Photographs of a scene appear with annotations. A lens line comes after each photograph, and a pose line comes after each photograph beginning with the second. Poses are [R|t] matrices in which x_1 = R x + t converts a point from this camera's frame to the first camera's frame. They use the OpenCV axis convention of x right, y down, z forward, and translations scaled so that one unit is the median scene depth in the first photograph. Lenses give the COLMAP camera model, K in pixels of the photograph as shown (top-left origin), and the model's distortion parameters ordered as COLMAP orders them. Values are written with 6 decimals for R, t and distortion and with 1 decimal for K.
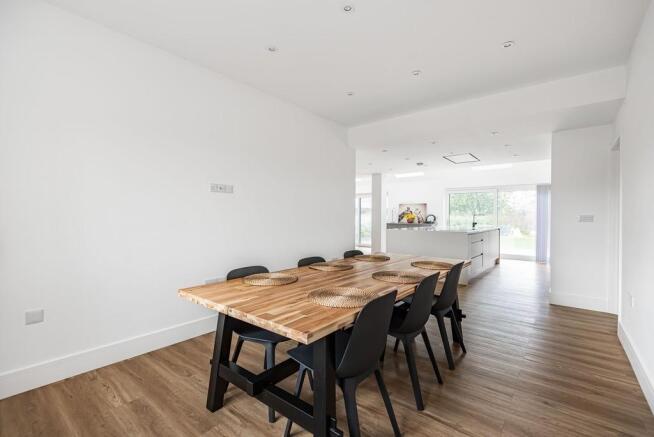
lens RADIAL K [[298.0, 0, 321.7], [0, 298.0, 218.1], [0, 0, 1]] dist [0.005675, 0.000183]
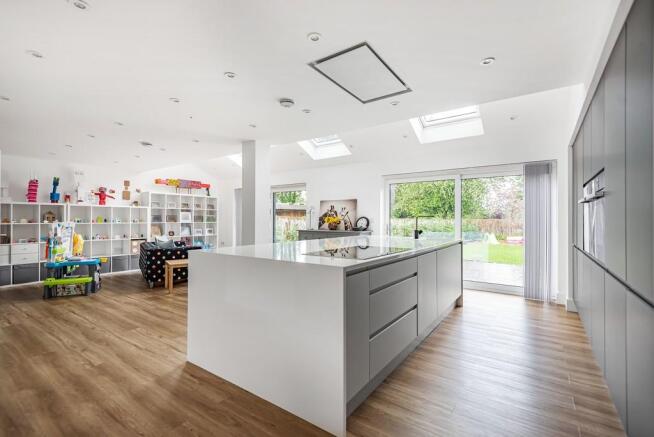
lens RADIAL K [[298.0, 0, 327.2], [0, 298.0, 218.3], [0, 0, 1]] dist [0.005675, 0.000183]
pose [[0.997057, -0.000227, 0.076668, 0.236979], [0.001028, 0.999945, -0.010414, -0.001773], [-0.076662, 0.010462, 0.997002, 0.365603]]
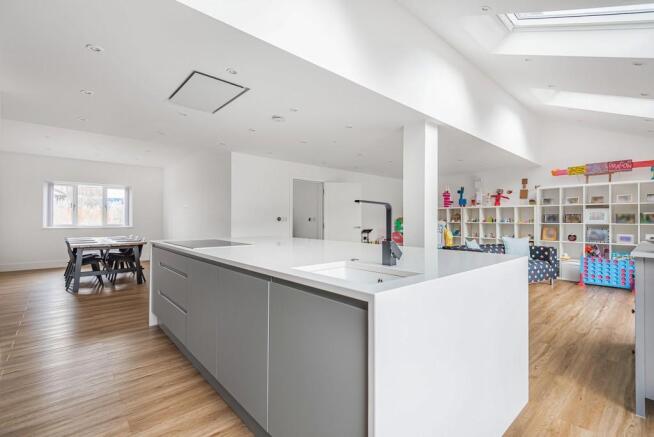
lens RADIAL K [[298.0, 0, 322.7], [0, 298.0, 221.0], [0, 0, 1]] dist [0.005675, 0.000183]
pose [[-0.166565, 0.000981, -0.986030, 0.561591], [-0.009608, 0.999950, 0.002618, -0.000936], [0.985984, 0.009910, -0.166547, 0.783320]]
